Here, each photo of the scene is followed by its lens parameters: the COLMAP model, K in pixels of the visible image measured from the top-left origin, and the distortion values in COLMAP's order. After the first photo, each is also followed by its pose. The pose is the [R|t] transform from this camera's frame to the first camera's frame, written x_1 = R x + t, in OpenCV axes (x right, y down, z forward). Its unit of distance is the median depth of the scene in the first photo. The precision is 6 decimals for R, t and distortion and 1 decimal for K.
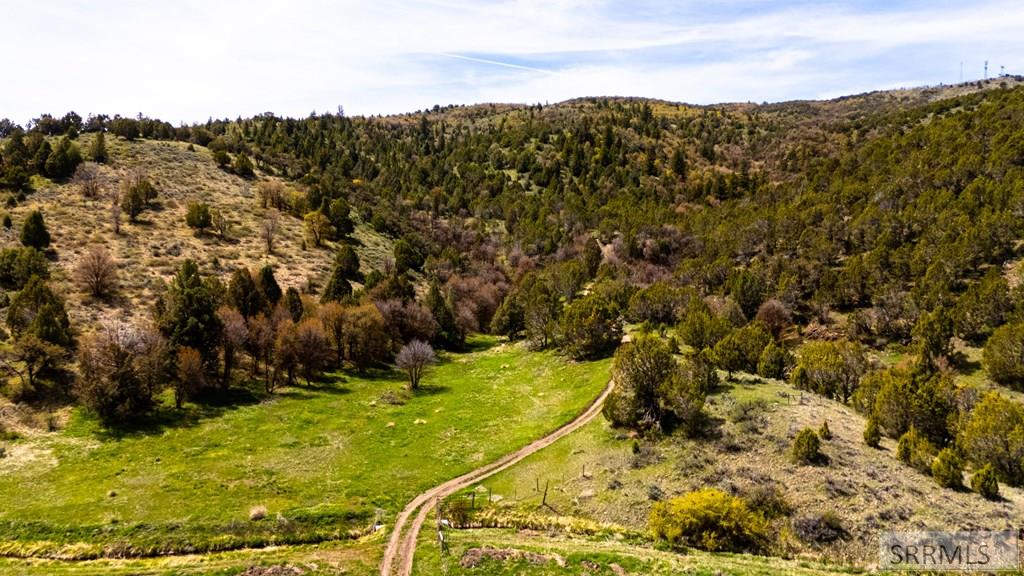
lens RADIAL K [[756.7, 0, 511.0], [0, 756.7, 280.2], [0, 0, 1]] dist [0.063703, -0.053217]
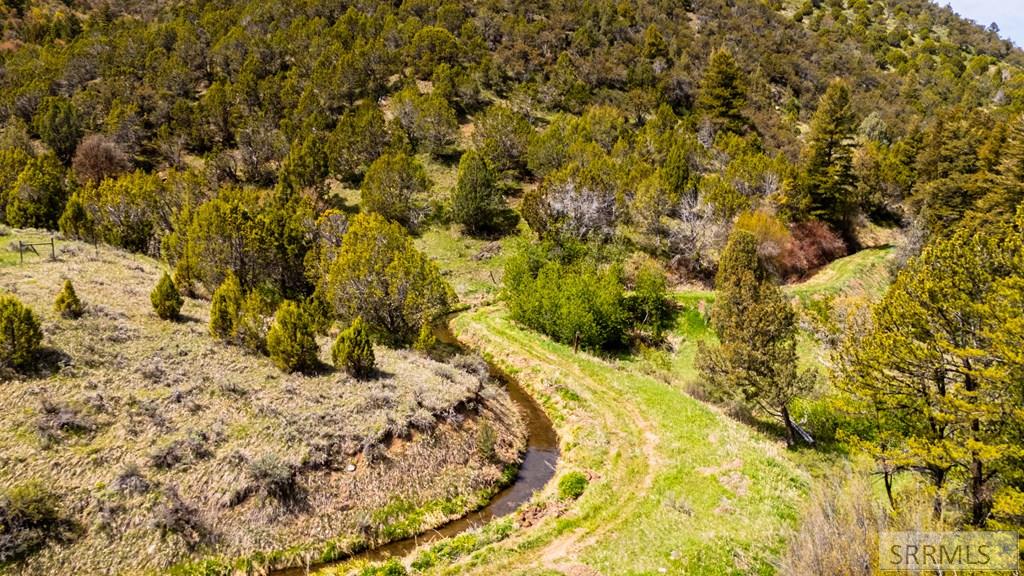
lens RADIAL K [[756.7, 0, 514.6], [0, 756.7, 289.0], [0, 0, 1]] dist [0.063703, -0.053217]
pose [[0.739995, -0.113560, 0.662957, 0.246656], [0.010736, 0.987513, 0.157171, 0.095886], [-0.672527, -0.109188, 0.731973, 0.377116]]
